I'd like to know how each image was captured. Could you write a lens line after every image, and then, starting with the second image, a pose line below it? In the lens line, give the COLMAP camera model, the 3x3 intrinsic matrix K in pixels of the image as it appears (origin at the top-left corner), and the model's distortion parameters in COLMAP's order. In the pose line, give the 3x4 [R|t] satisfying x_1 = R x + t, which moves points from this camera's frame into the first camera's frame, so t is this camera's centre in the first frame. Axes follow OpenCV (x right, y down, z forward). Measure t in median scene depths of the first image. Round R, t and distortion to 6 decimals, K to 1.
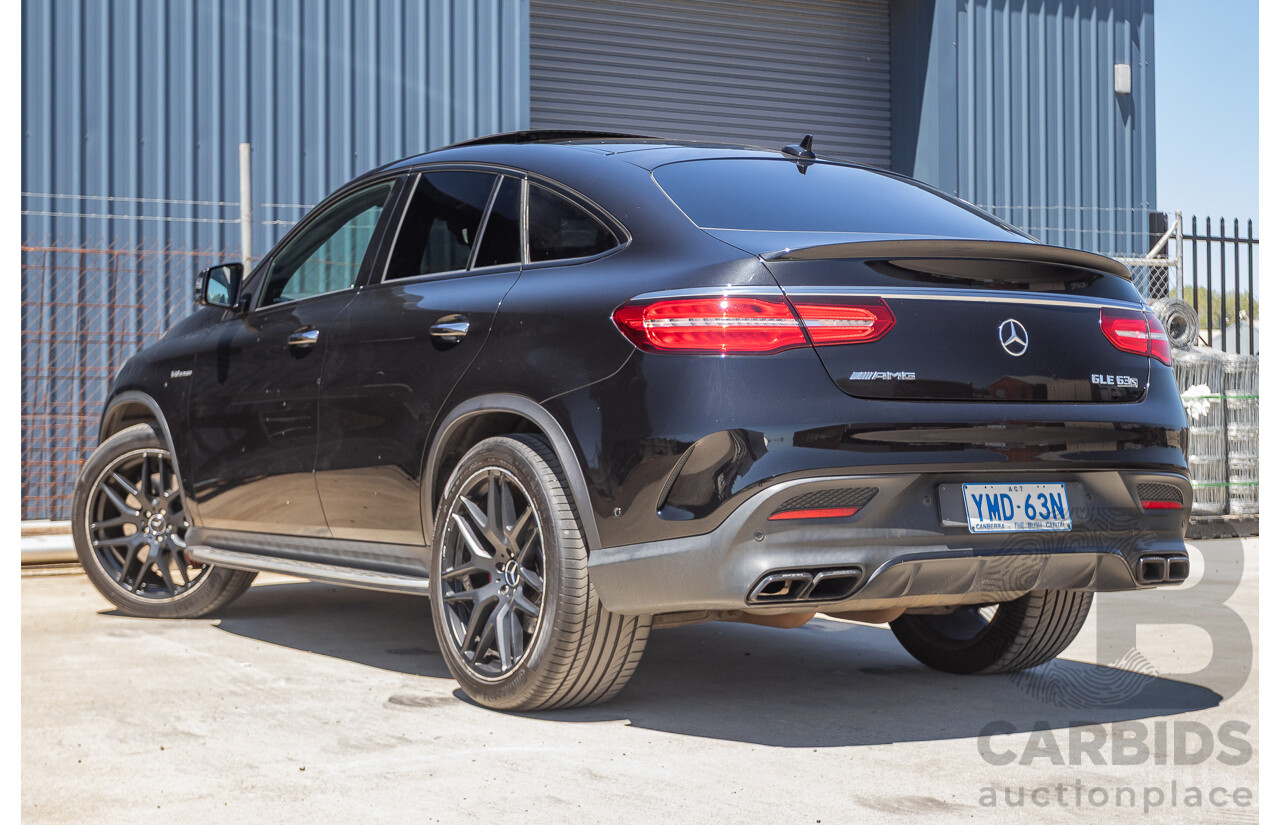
lens RADIAL K [[2081.0, 0, 618.1], [0, 2081.0, 366.6], [0, 0, 1]] dist [-0.038135, 0.081104]
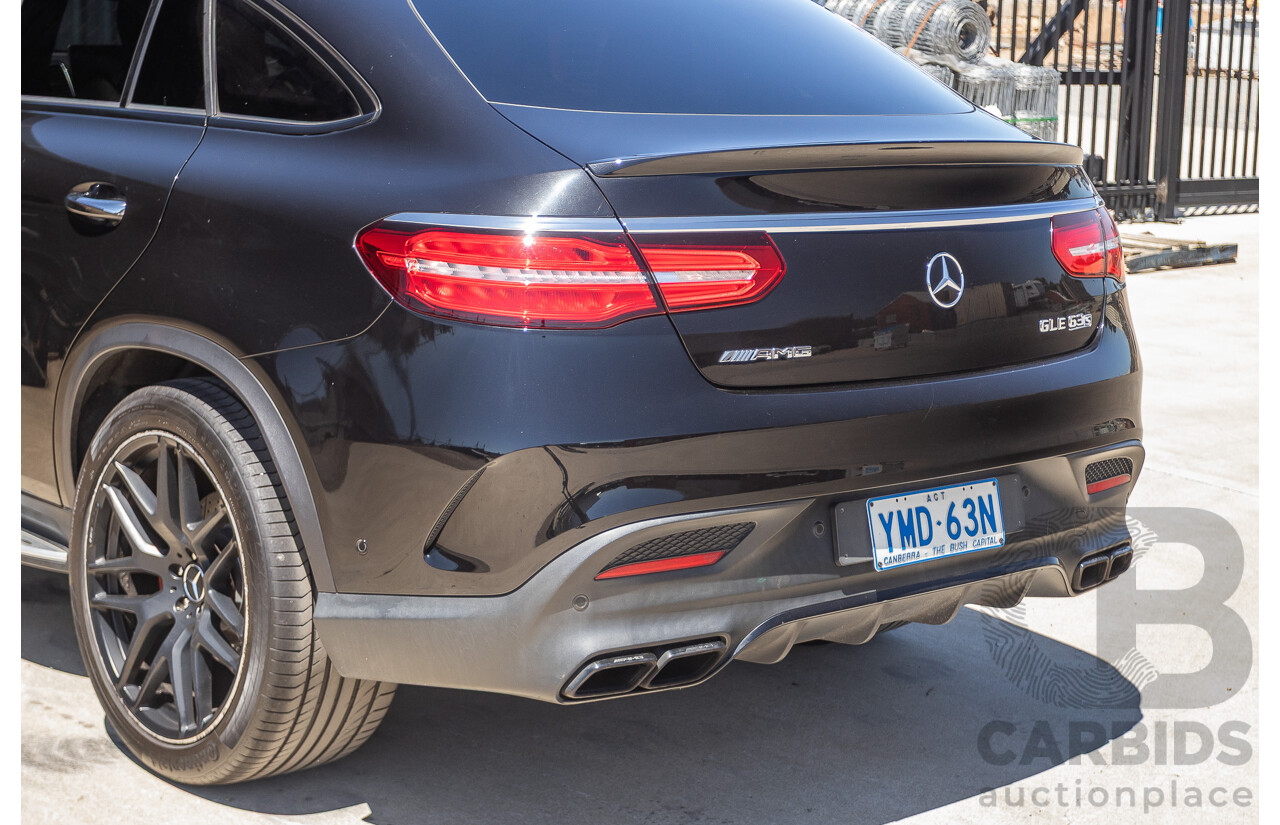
lens RADIAL K [[2226.2, 0, 636.8], [0, 2226.2, 362.0], [0, 0, 1]] dist [-0.018758, -0.040322]
pose [[0.986261, 0.005439, 0.165105, -0.030372], [-0.035289, 0.983324, 0.178406, -0.114138], [-0.161381, -0.181782, 0.970006, 0.299574]]
